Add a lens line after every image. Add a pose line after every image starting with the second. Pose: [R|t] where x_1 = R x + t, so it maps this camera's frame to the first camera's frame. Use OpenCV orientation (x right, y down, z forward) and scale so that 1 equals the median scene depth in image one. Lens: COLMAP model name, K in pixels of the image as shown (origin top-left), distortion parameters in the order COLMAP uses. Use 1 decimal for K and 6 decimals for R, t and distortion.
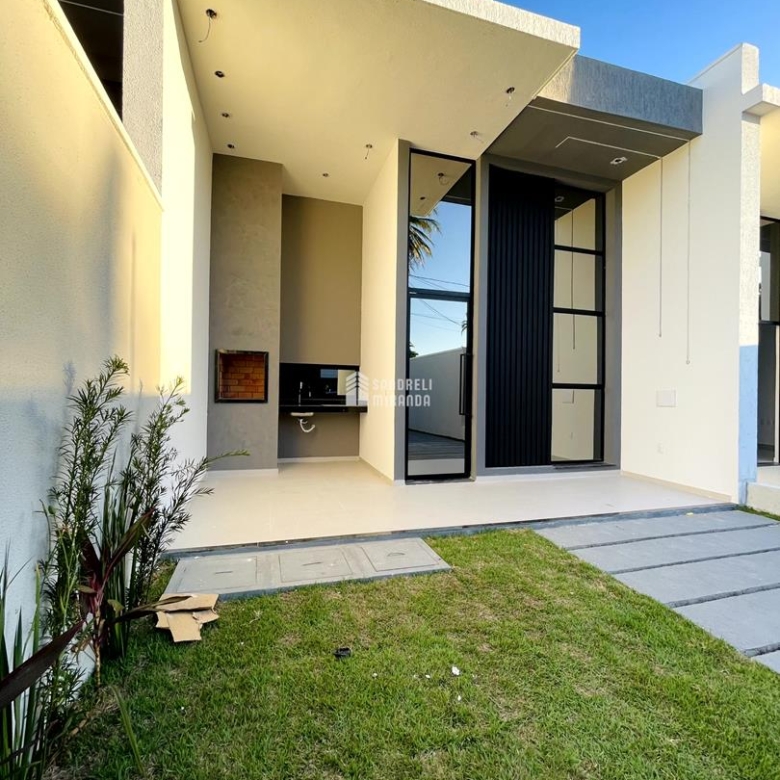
lens RADIAL K [[421.1, 0, 389.8], [0, 421.1, 389.7], [0, 0, 1]] dist [-0.004562, 0.003322]
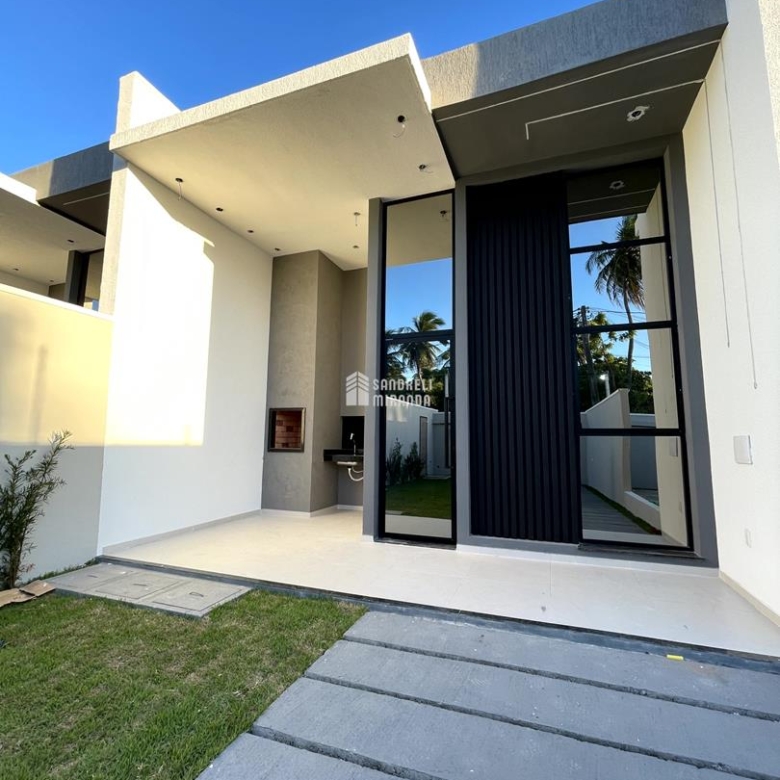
lens RADIAL K [[421.1, 0, 387.6], [0, 421.1, 388.6], [0, 0, 1]] dist [-0.004562, 0.003322]
pose [[0.792981, -0.083415, -0.603509, 0.770129], [0.004776, 0.991403, -0.130753, 0.013145], [0.609228, 0.100802, 0.786563, 0.291203]]
